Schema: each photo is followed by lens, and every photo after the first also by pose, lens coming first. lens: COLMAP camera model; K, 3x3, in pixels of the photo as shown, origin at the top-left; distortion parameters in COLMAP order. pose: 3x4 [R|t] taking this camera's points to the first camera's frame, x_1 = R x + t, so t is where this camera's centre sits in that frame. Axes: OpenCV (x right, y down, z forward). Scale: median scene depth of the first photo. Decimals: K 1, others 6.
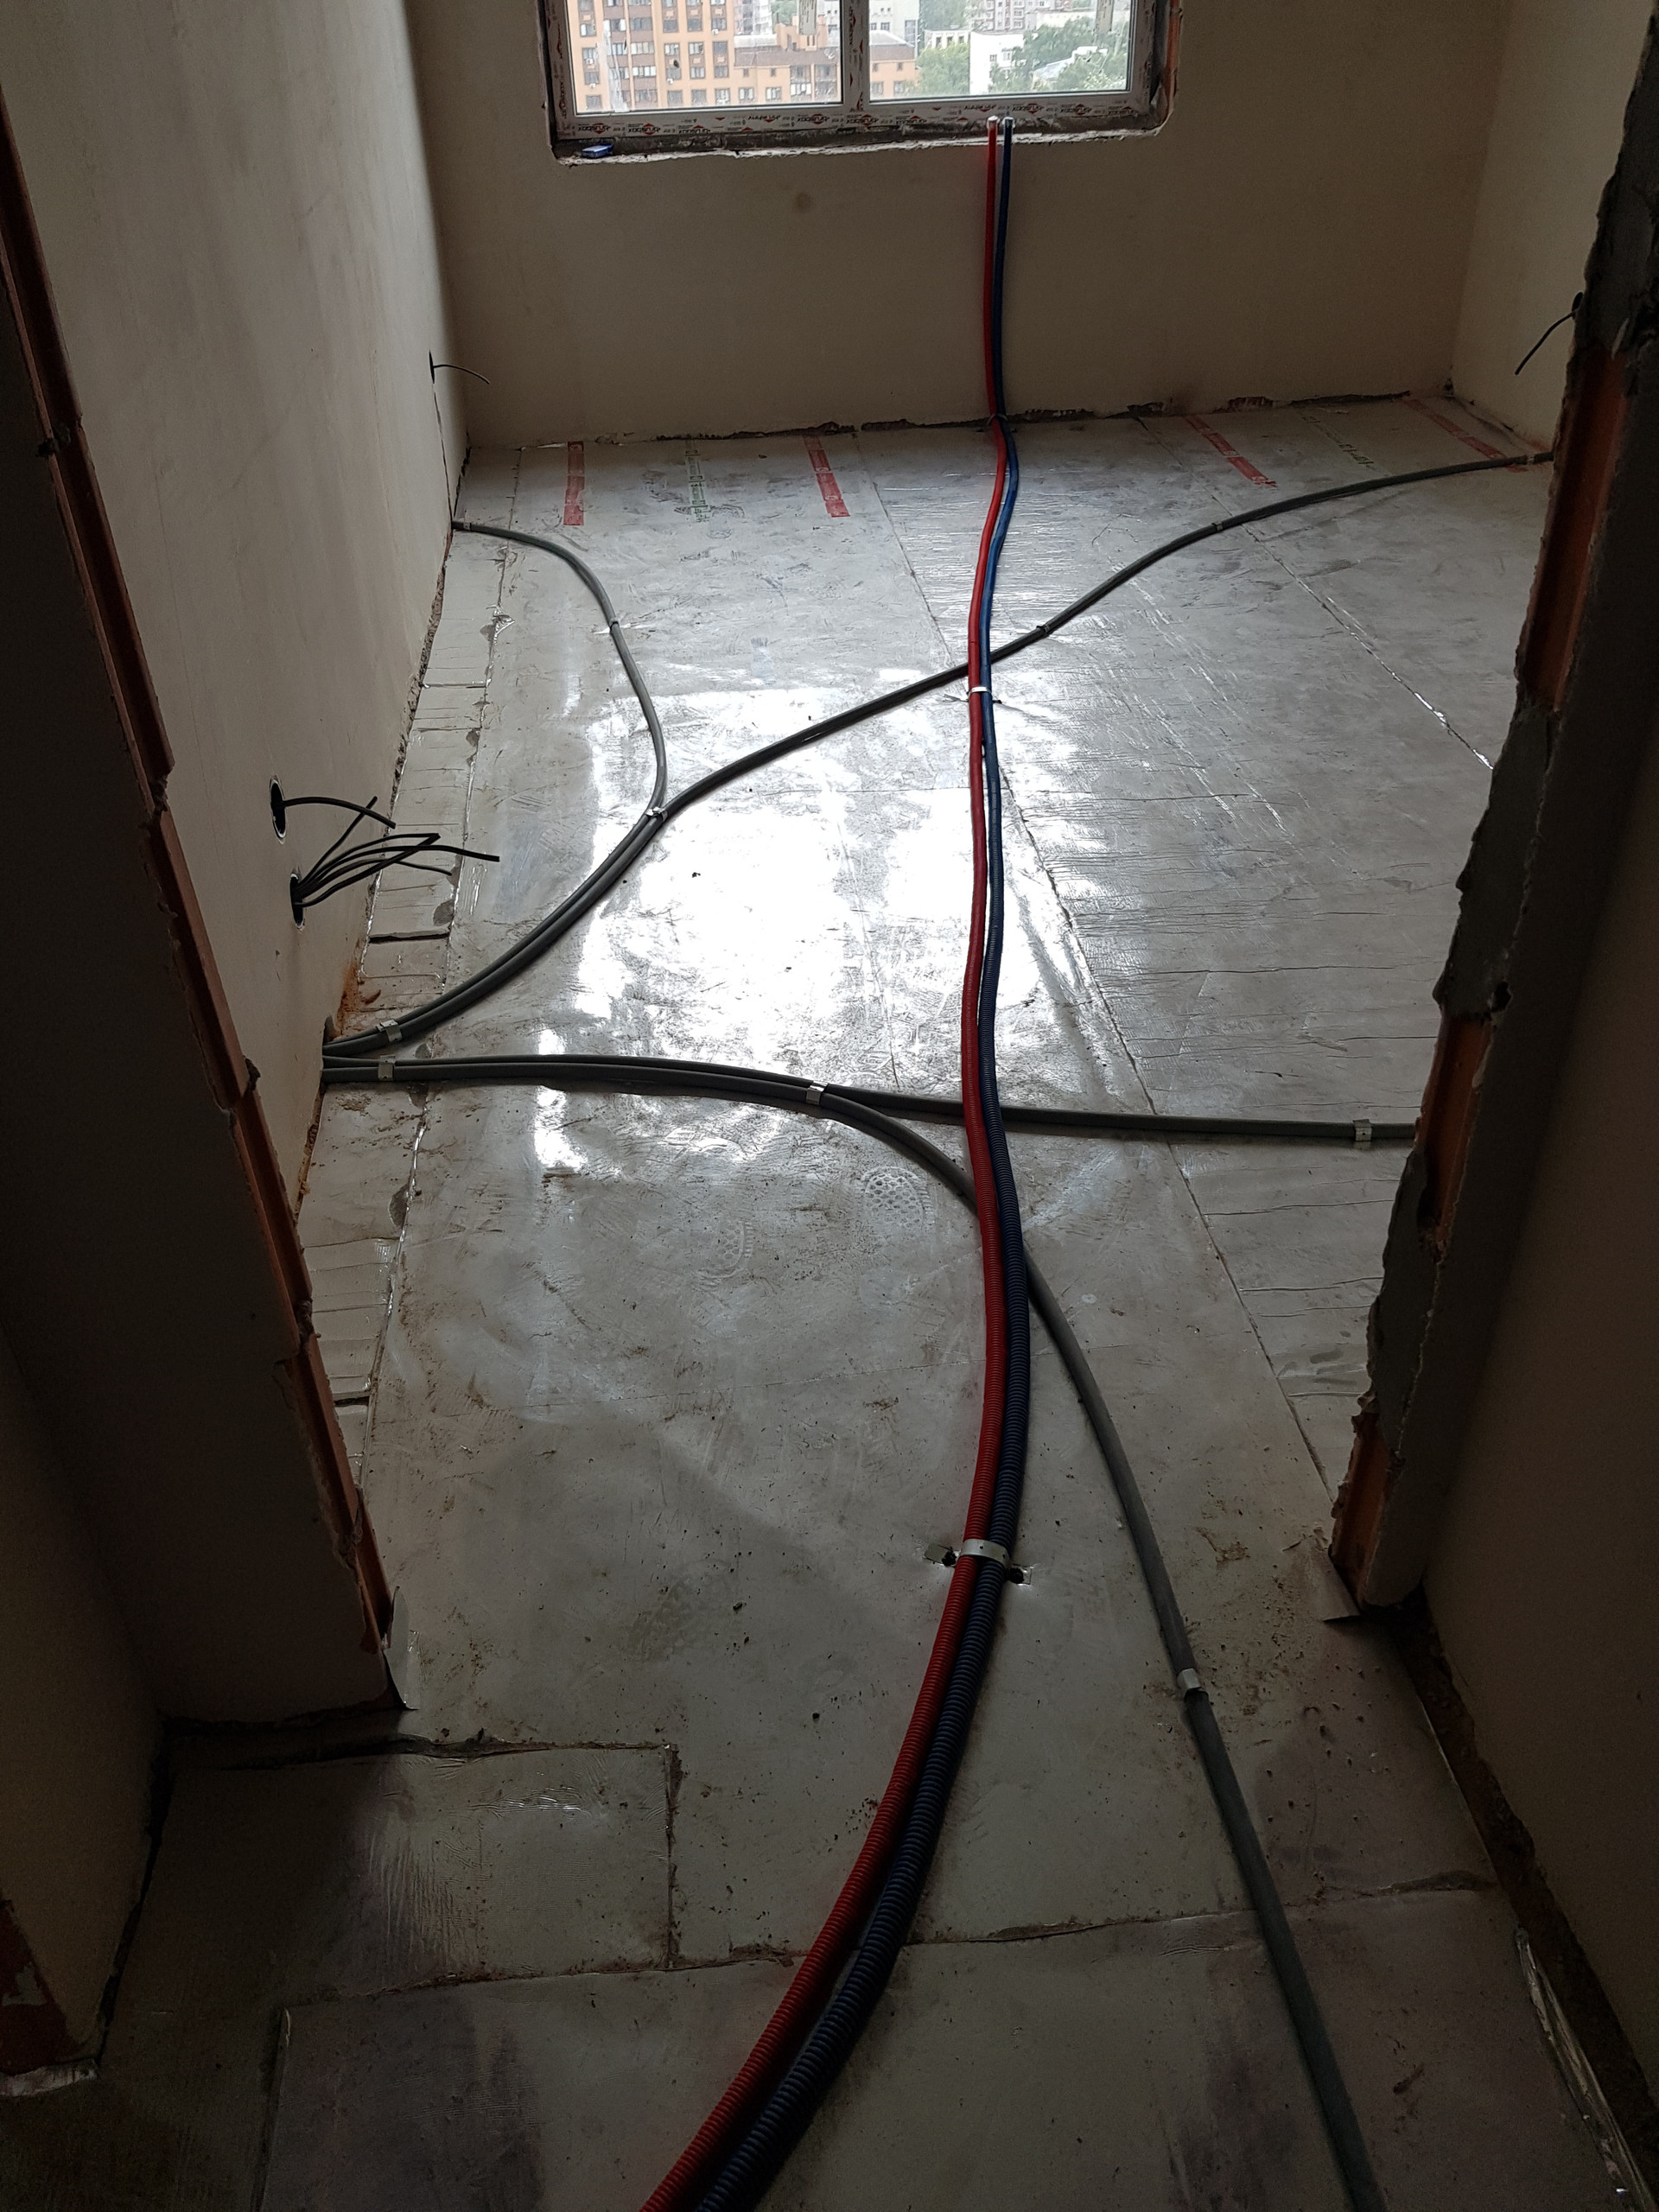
lens RADIAL K [[1698.5, 0, 826.2], [0, 1698.5, 1115.2], [0, 0, 1]] dist [0.042268, -0.056409]
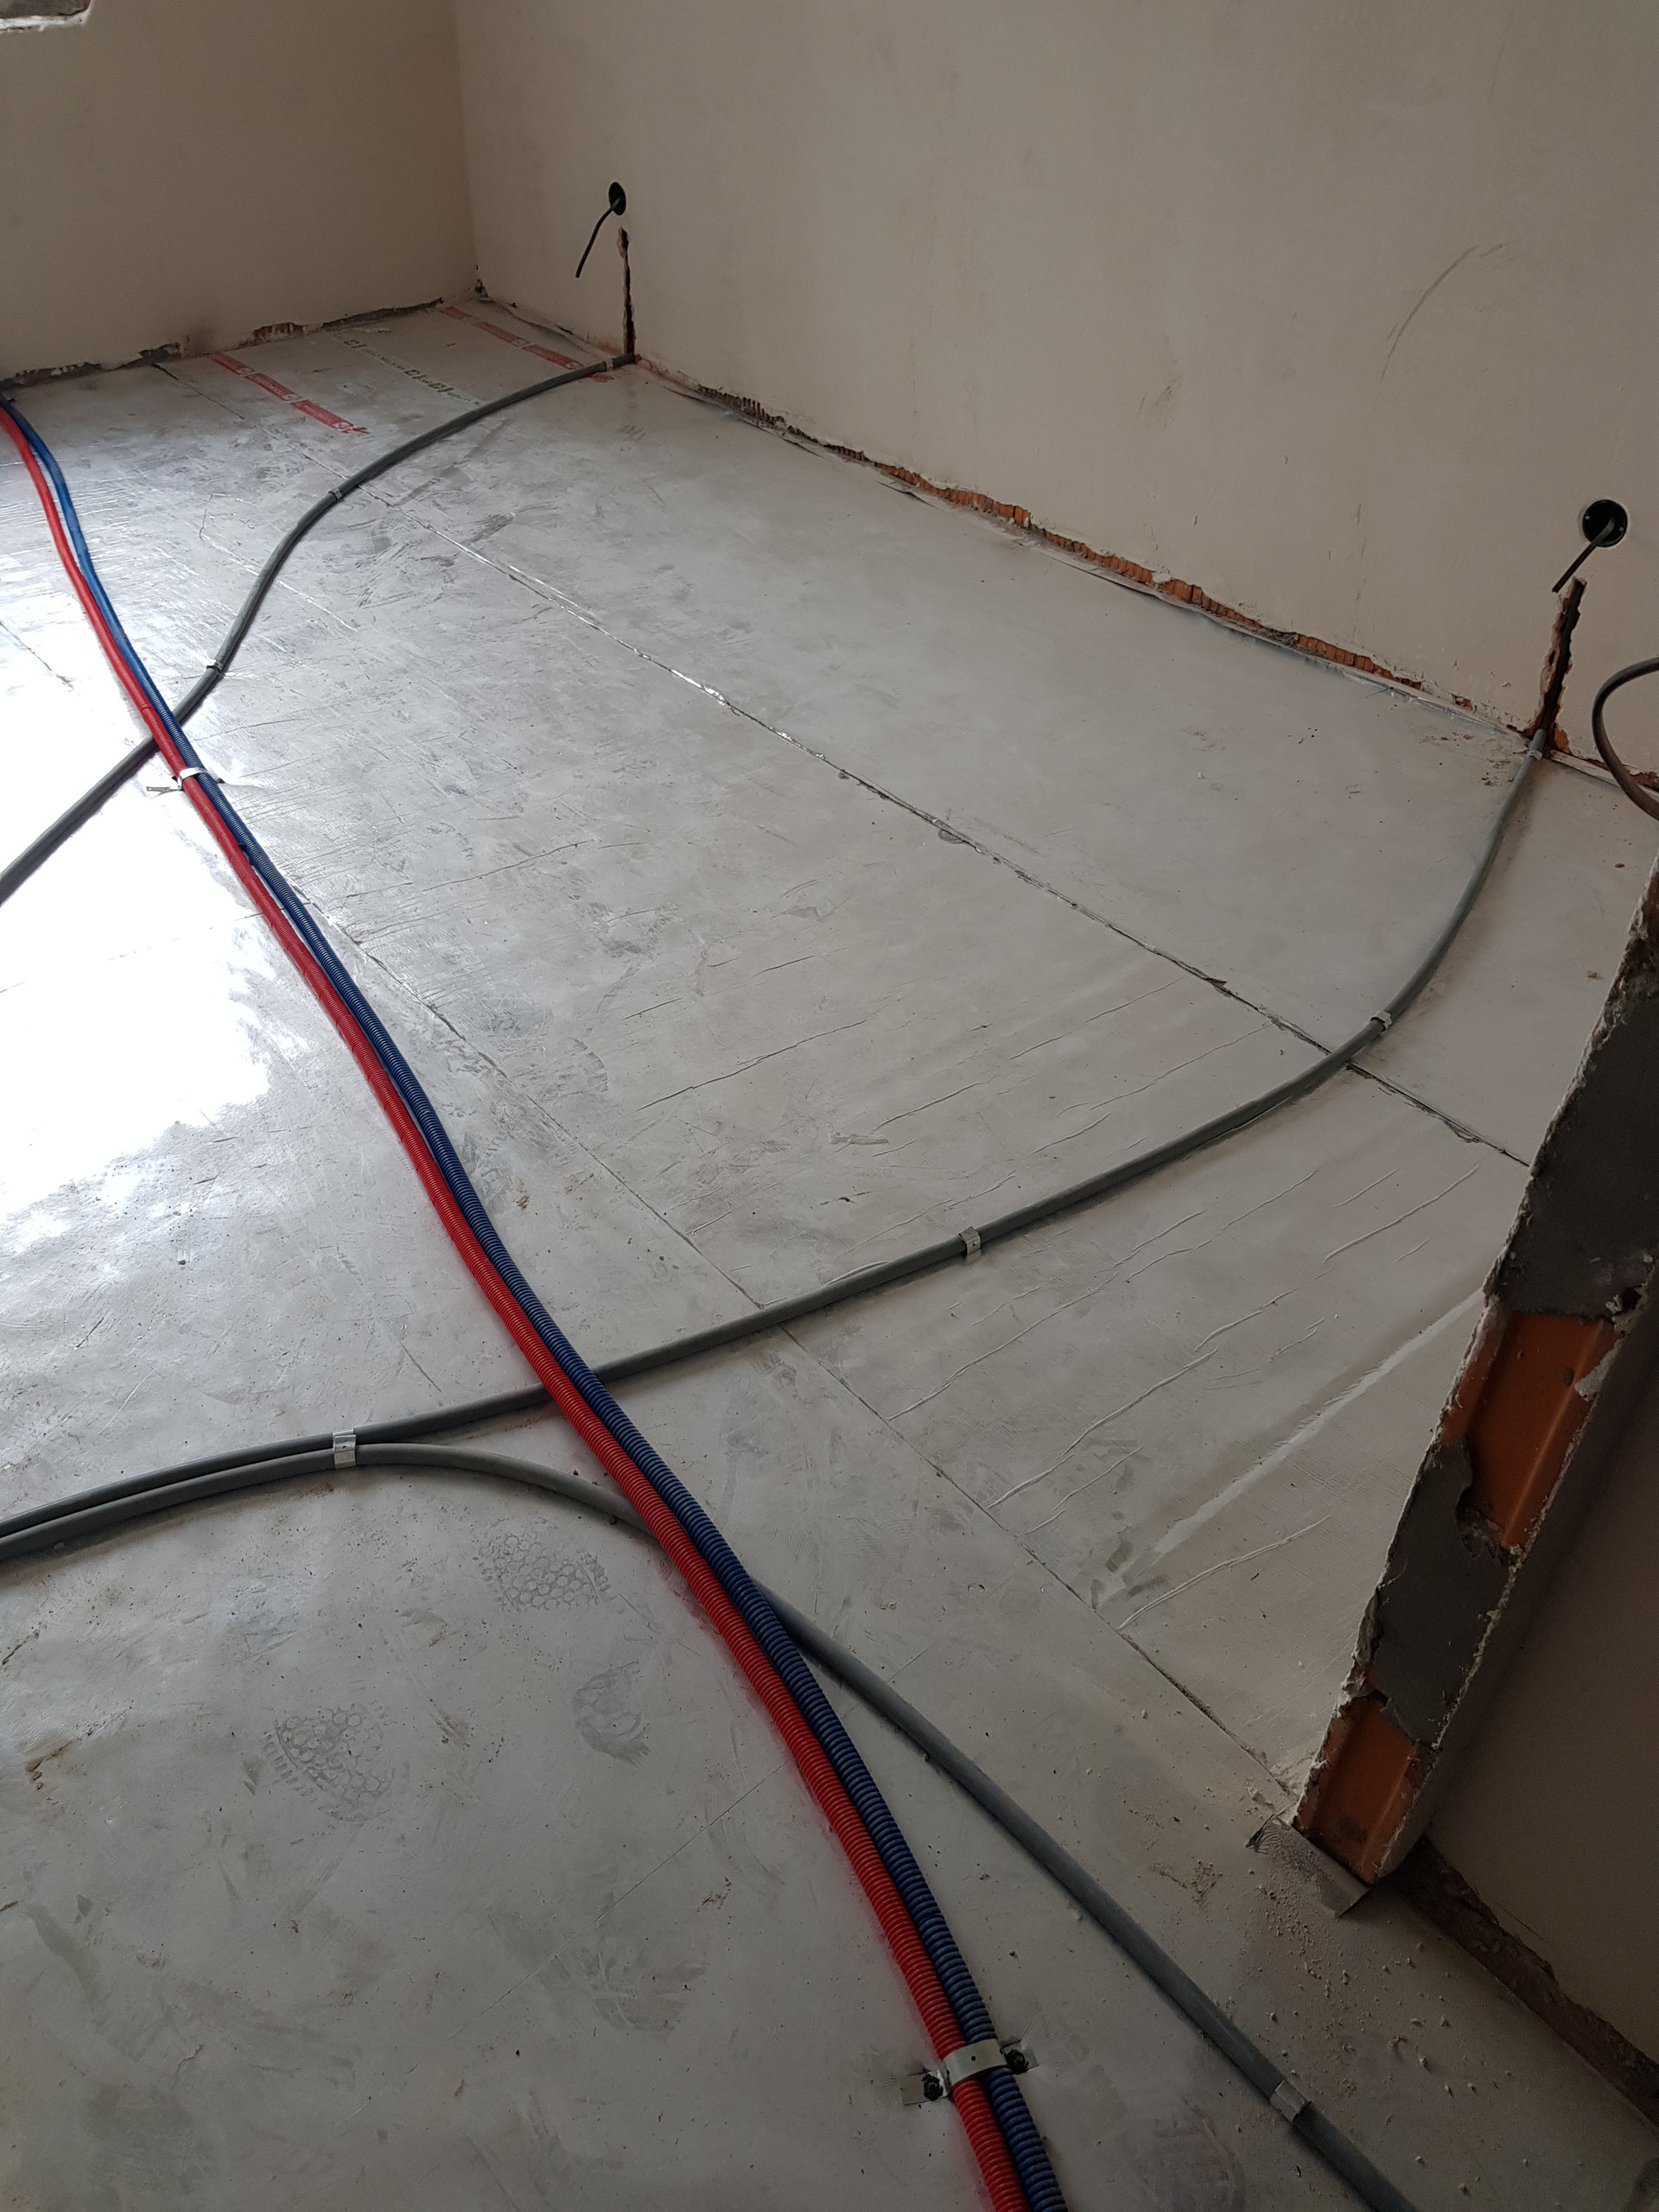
lens RADIAL K [[1698.5, 0, 820.9], [0, 1698.5, 1110.5], [0, 0, 1]] dist [0.042268, -0.056409]
pose [[0.823525, -0.325097, 0.464885, -0.080042], [0.292436, 0.945508, 0.143162, -0.120564], [-0.486094, 0.018052, 0.873720, 0.160120]]
